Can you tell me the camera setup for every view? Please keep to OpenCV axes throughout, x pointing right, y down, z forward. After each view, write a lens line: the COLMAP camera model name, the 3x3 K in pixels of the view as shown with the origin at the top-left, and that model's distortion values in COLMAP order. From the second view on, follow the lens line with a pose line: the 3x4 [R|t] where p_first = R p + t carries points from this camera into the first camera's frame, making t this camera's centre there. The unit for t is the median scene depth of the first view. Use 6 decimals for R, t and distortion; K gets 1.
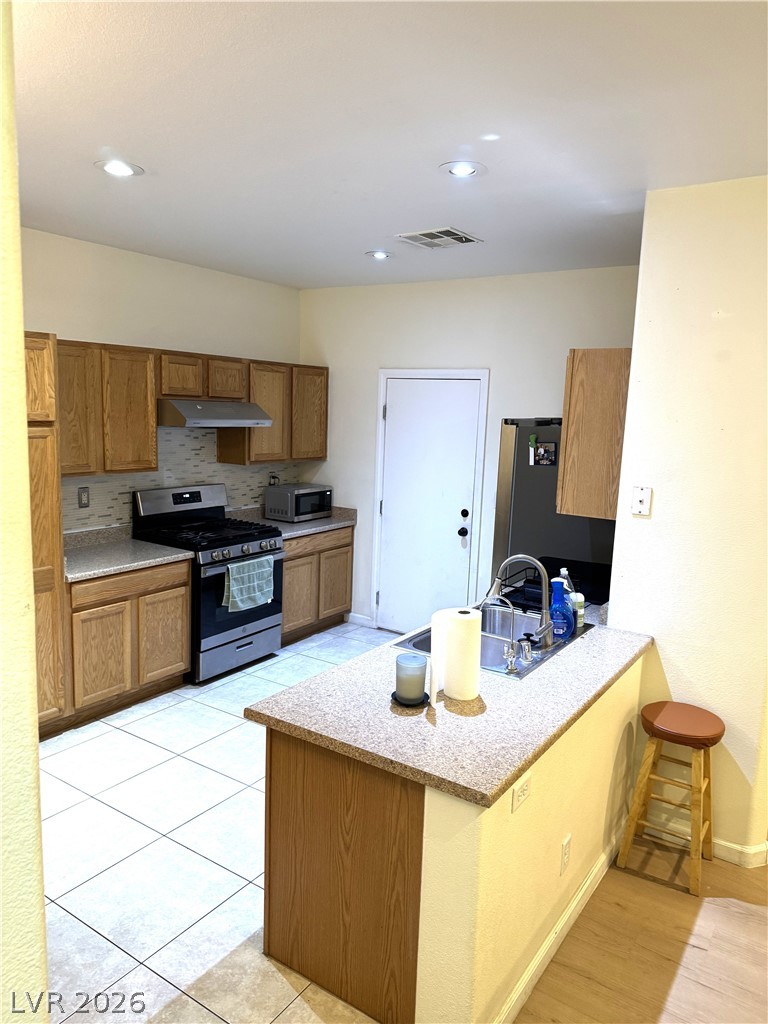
lens RADIAL K [[709.8, 0, 403.4], [0, 709.8, 511.9], [0, 0, 1]] dist [0.061693, -0.072496]
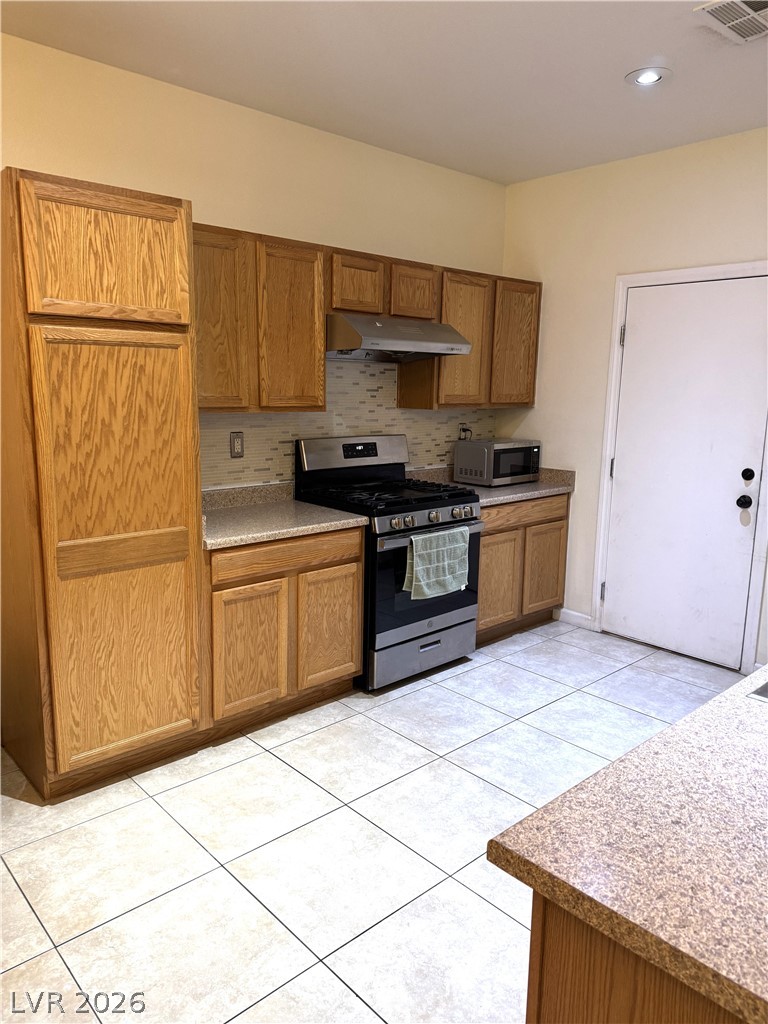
lens RADIAL K [[702.1, 0, 379.3], [0, 702.1, 508.3], [0, 0, 1]] dist [0.113181, -0.164801]
pose [[0.965225, 0.021764, -0.260515, -0.074269], [-0.017520, 0.999673, 0.018603, 0.026924], [0.260834, -0.013392, 0.965291, 0.237984]]
